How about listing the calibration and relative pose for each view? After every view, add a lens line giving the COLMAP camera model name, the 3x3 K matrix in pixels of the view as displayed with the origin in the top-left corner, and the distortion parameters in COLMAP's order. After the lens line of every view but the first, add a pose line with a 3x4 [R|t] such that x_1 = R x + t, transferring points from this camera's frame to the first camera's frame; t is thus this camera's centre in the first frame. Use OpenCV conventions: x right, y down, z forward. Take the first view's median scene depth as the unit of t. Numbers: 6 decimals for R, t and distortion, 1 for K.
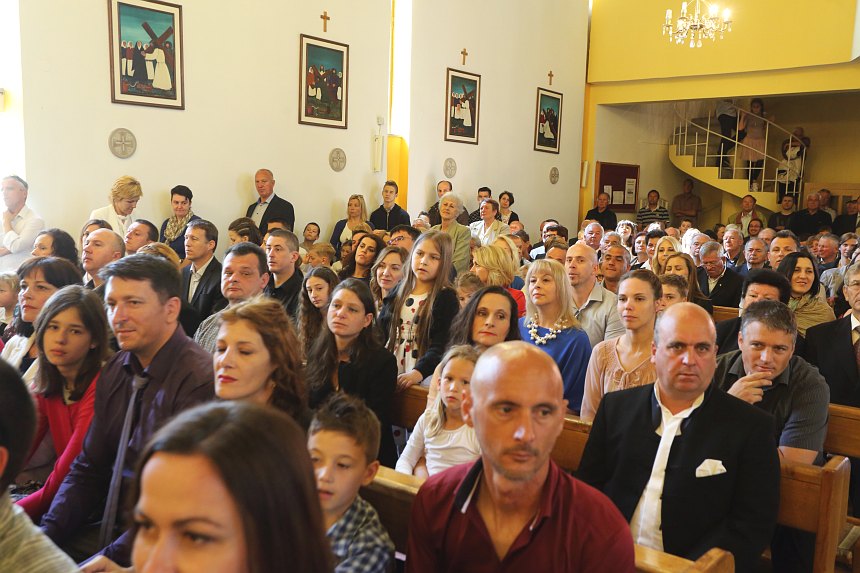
lens RADIAL K [[851.1, 0, 425.7], [0, 851.1, 289.5], [0, 0, 1]] dist [0.020438, 0.000000]
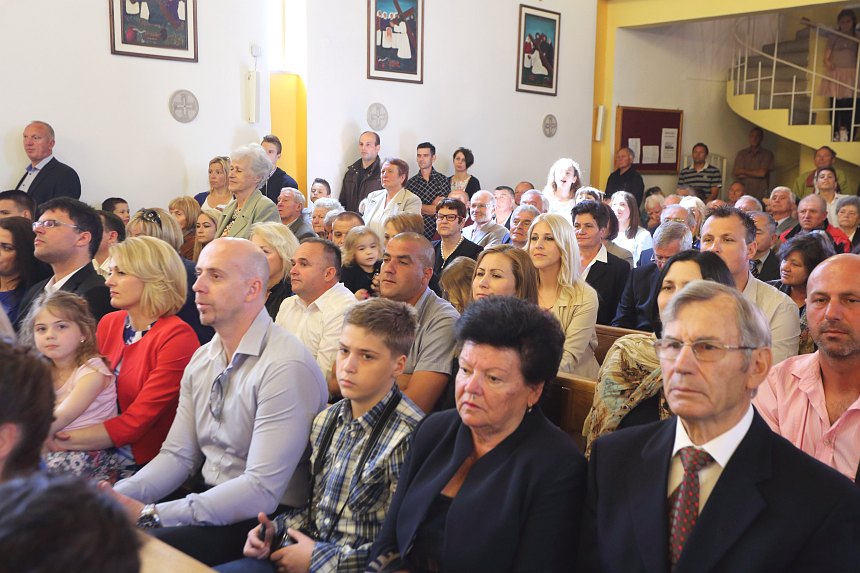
lens RADIAL K [[966.5, 0, 431.4], [0, 966.5, 284.2], [0, 0, 1]] dist [0.053171, 0.000000]
pose [[0.995584, -0.005772, -0.093695, 0.129223], [0.007519, 0.999804, 0.018308, -0.013472], [0.093571, -0.018931, 0.995433, 0.158961]]
